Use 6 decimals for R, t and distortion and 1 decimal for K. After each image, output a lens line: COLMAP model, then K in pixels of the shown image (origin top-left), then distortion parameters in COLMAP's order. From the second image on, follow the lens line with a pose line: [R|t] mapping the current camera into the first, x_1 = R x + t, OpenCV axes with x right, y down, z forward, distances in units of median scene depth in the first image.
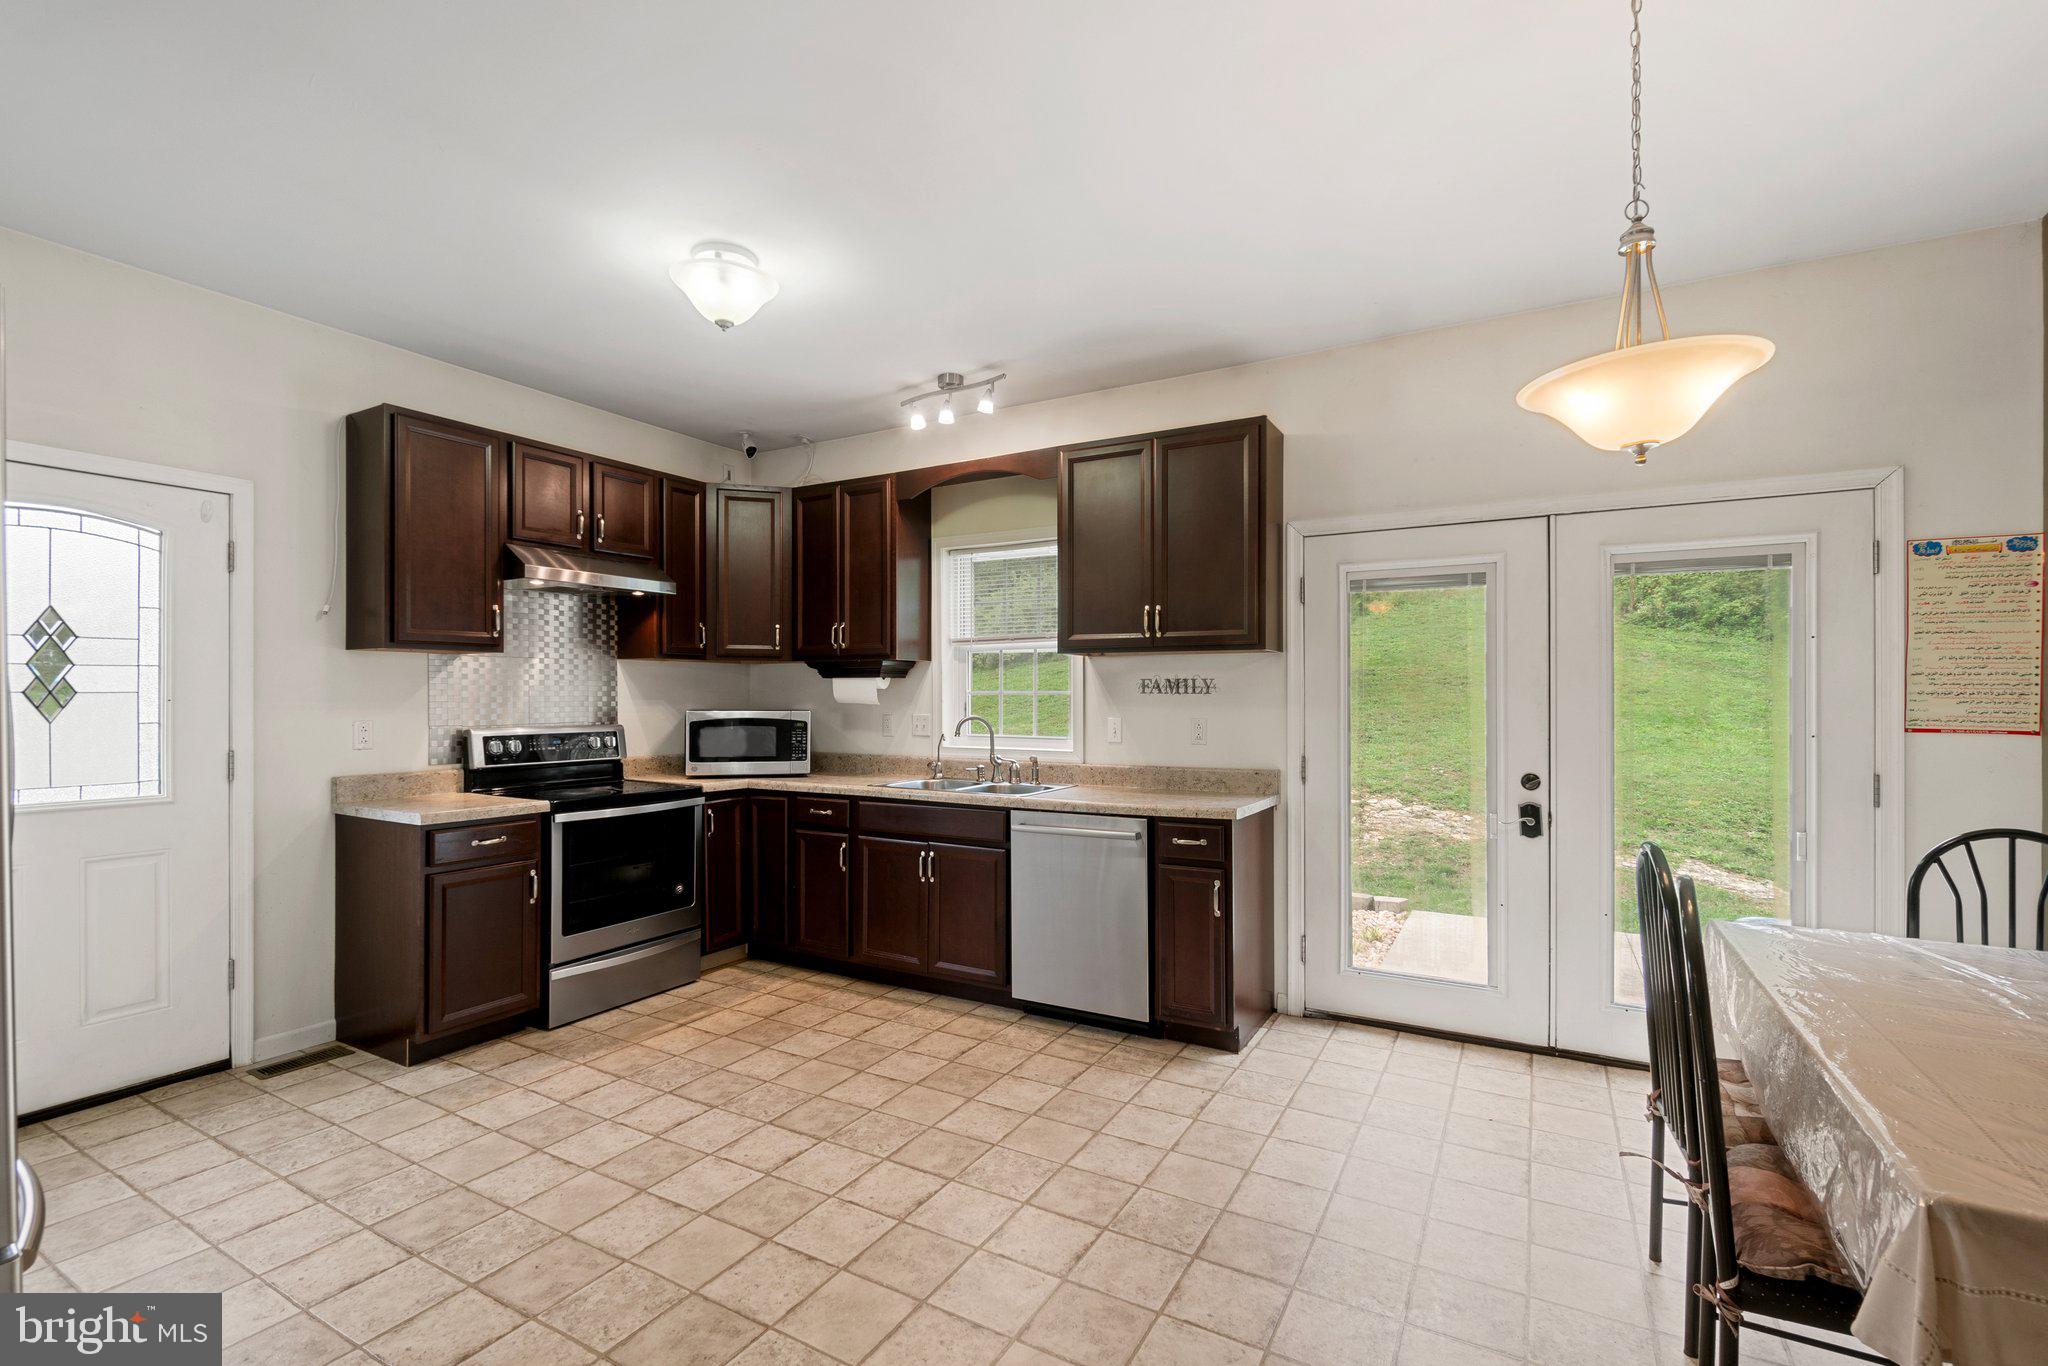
lens RADIAL K [[915.2, 0, 1014.1], [0, 915.2, 694.3], [0, 0, 1]] dist [-0.003508, -0.001033]
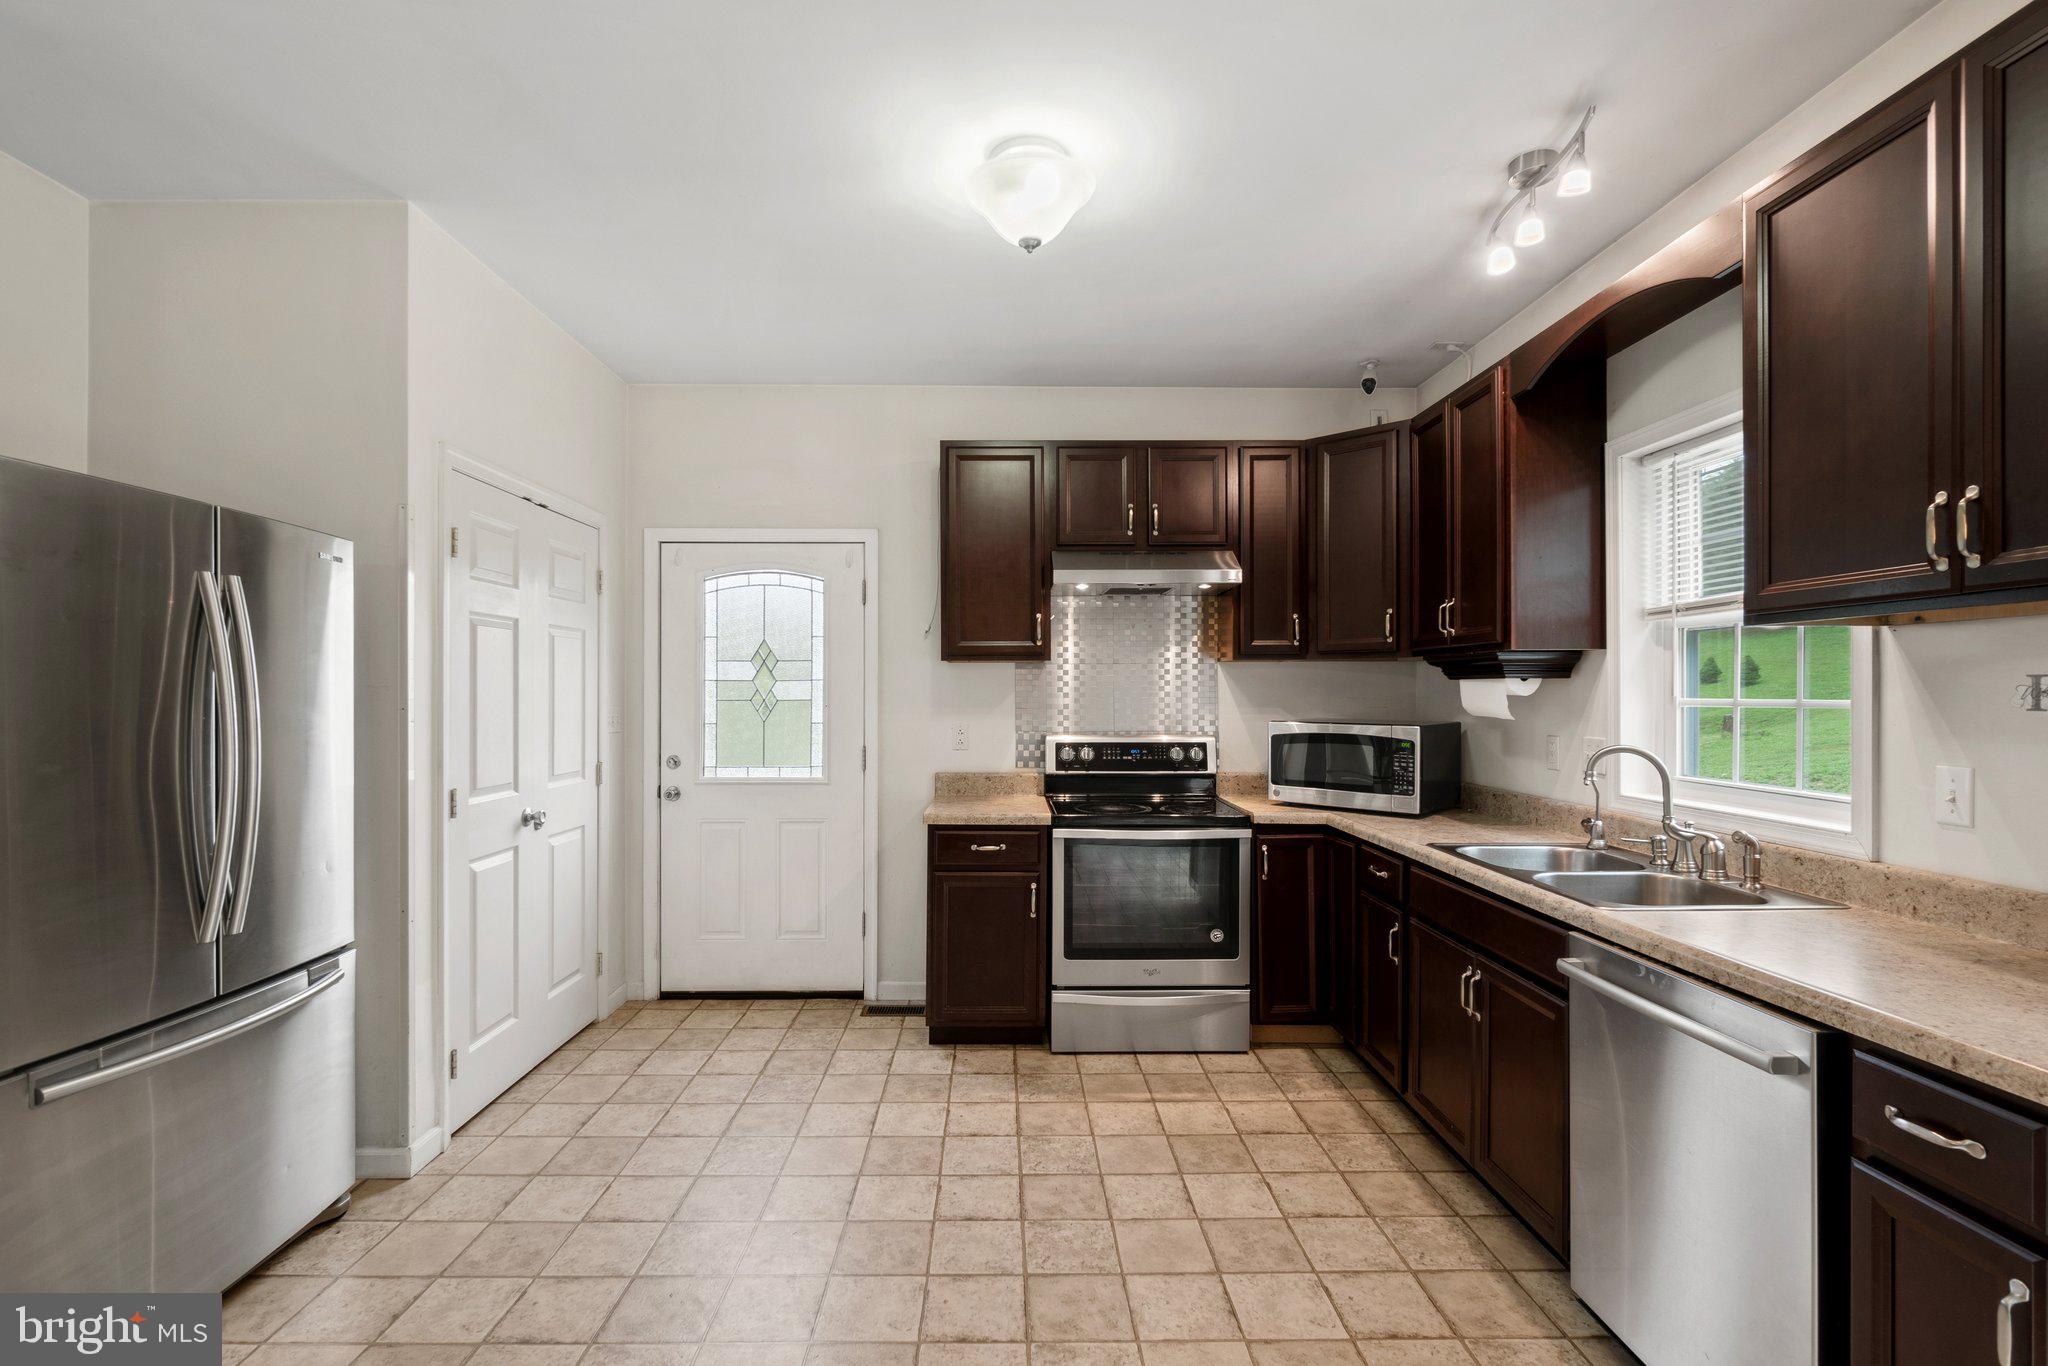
lens RADIAL K [[915.2, 0, 1014.1], [0, 915.2, 694.3], [0, 0, 1]] dist [-0.003508, -0.001033]
pose [[0.511500, 0.001406, -0.859282, 0.260449], [0.000530, 0.999998, 0.001951, -0.009526], [0.859283, -0.001453, 0.511498, 0.420531]]
